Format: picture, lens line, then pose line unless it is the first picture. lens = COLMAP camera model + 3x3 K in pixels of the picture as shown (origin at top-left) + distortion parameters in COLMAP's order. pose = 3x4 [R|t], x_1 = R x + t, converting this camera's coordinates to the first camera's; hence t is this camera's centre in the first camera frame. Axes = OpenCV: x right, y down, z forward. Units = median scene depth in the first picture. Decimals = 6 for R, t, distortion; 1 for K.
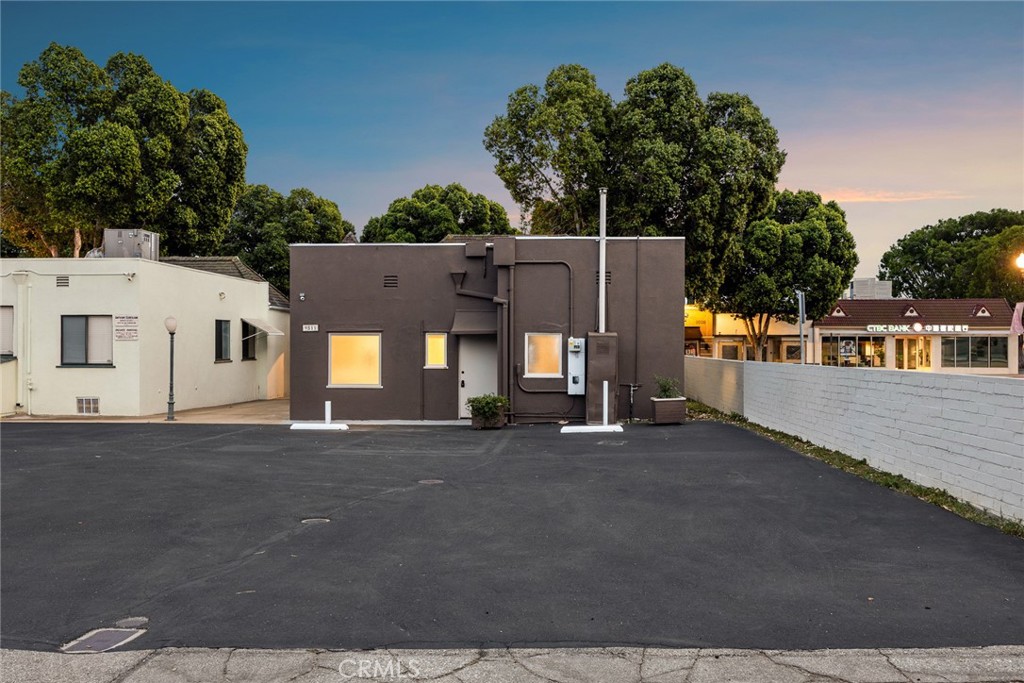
lens RADIAL K [[925.3, 0, 512.0], [0, 925.3, 341.5], [0, 0, 1]] dist [0.002767, 0.000051]
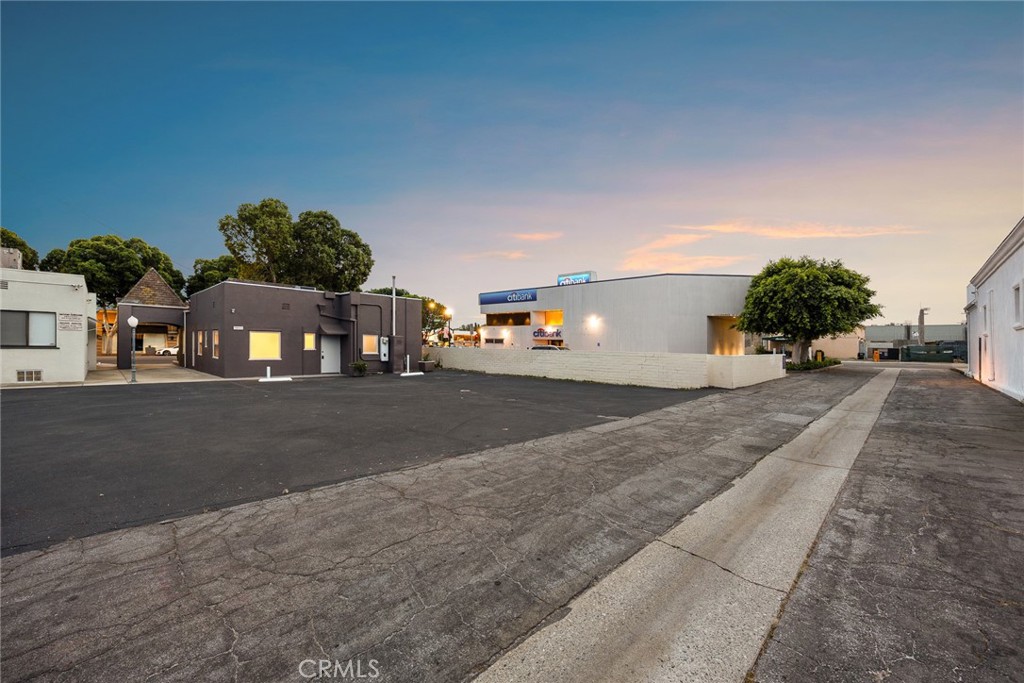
lens RADIAL K [[412.7, 0, 485.2], [0, 412.7, 353.0], [0, 0, 1]] dist [-0.000571, -0.000048]
pose [[0.677495, -0.004095, 0.735516, -0.497666], [-0.024788, 0.999289, 0.028396, -0.000394], [-0.735110, -0.037470, 0.676912, 0.077467]]
